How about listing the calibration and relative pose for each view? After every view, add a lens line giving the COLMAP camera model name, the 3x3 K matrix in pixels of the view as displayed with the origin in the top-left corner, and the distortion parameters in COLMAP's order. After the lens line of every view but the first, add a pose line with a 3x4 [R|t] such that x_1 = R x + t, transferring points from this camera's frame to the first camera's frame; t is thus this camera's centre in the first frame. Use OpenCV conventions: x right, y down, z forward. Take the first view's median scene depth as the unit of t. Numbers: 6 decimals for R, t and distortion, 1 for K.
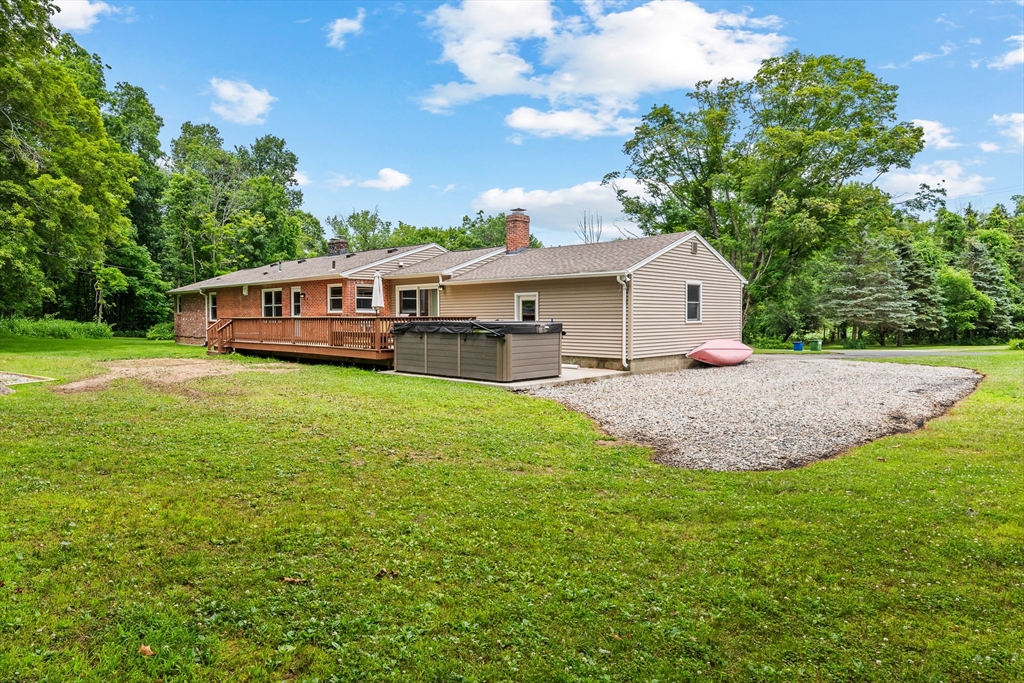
lens RADIAL K [[589.6, 0, 511.1], [0, 589.6, 339.6], [0, 0, 1]] dist [0.000199, -0.004398]
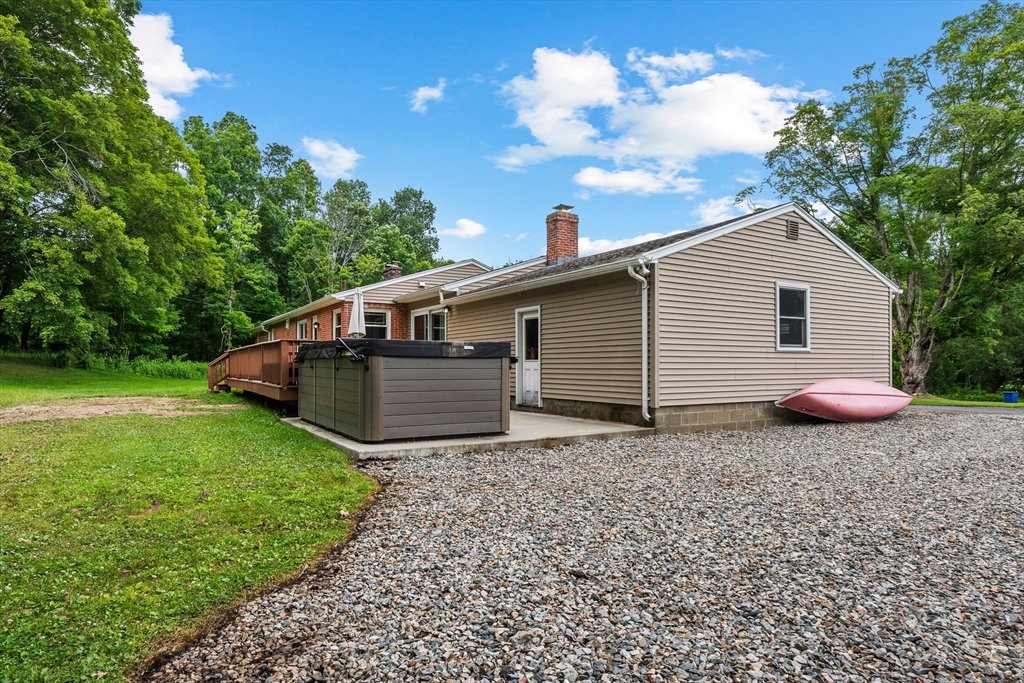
lens RADIAL K [[589.6, 0, 520.9], [0, 589.6, 361.9], [0, 0, 1]] dist [0.000199, -0.004398]
pose [[0.970045, 0.000866, -0.242925, 0.149646], [-0.011162, 0.999096, -0.041011, 0.009652], [0.242670, 0.042494, 0.969178, 0.272650]]
